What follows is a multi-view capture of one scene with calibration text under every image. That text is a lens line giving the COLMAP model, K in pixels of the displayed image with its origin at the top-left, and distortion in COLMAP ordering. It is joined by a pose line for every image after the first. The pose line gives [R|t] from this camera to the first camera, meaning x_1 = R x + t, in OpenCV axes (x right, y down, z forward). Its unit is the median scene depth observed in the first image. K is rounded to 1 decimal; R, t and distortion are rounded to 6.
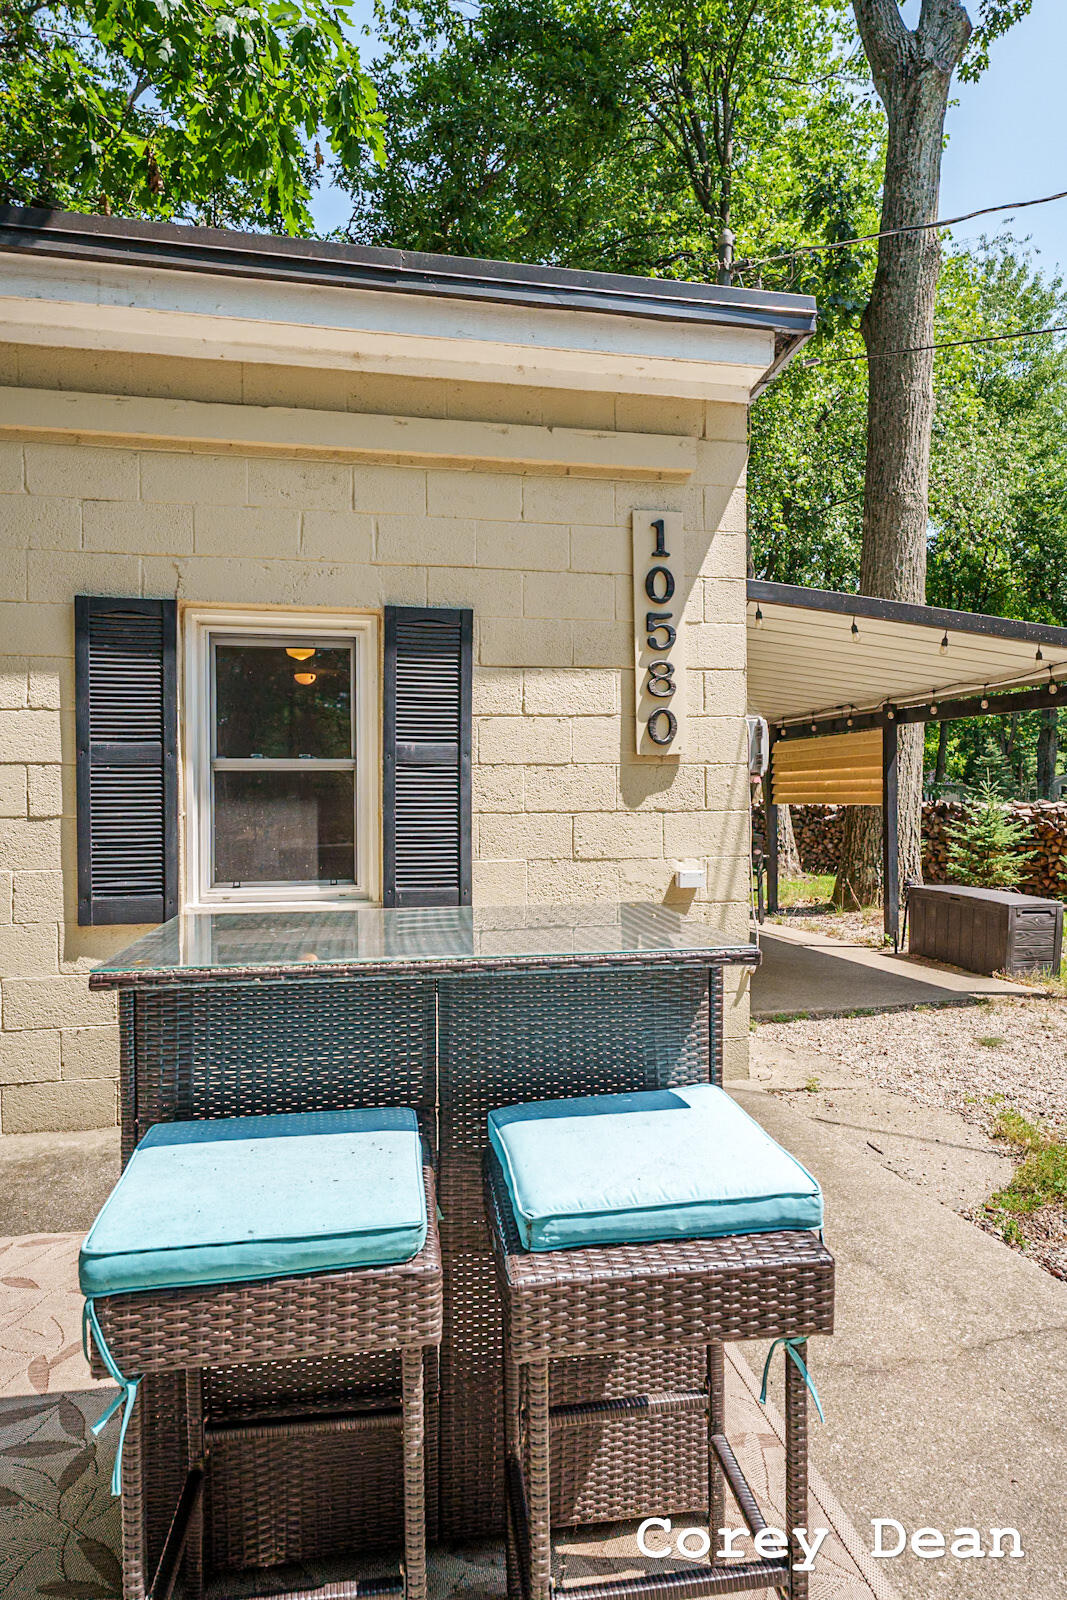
lens RADIAL K [[873.0, 0, 533.5], [0, 873.0, 800.0], [0, 0, 1]] dist [0.000851, 0.000019]
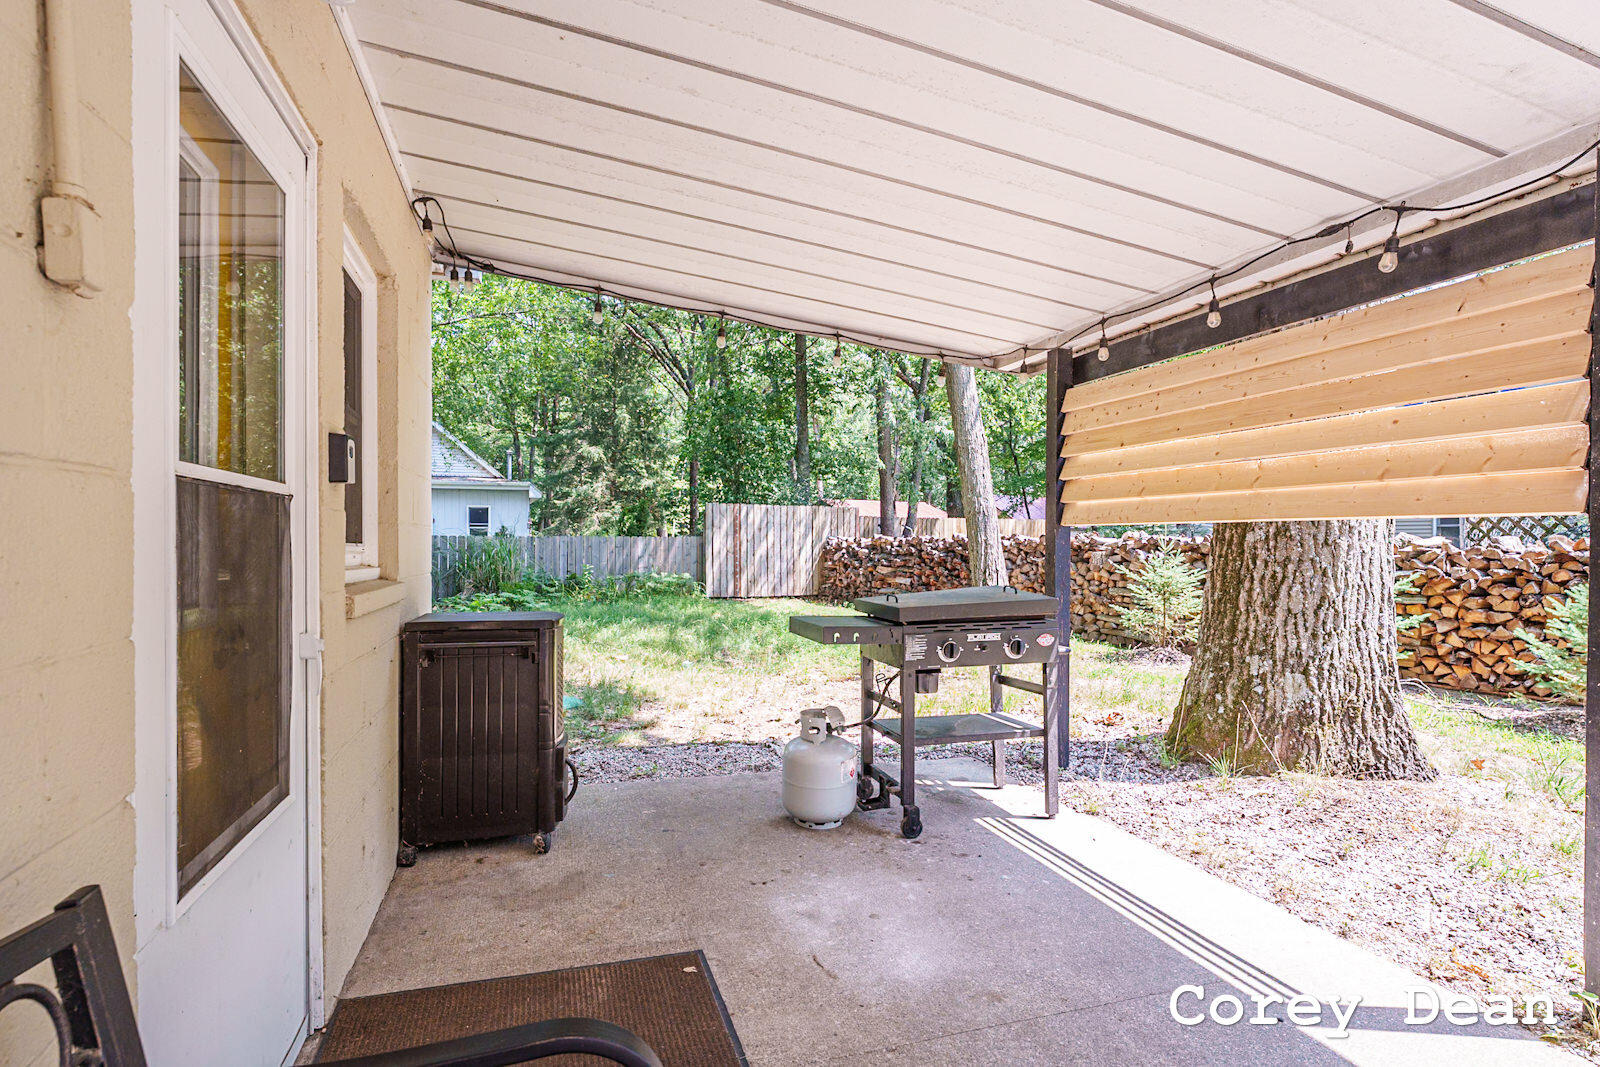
lens RADIAL K [[820.3, 0, 800.0], [0, 820.3, 533.5], [0, 0, 1]] dist [-0.000120, -0.000026]
pose [[0.993939, 0.011875, 0.109291, 0.098516], [-0.011311, 0.999919, -0.005772, 0.012981], [-0.109351, 0.004501, 0.993993, 0.622627]]
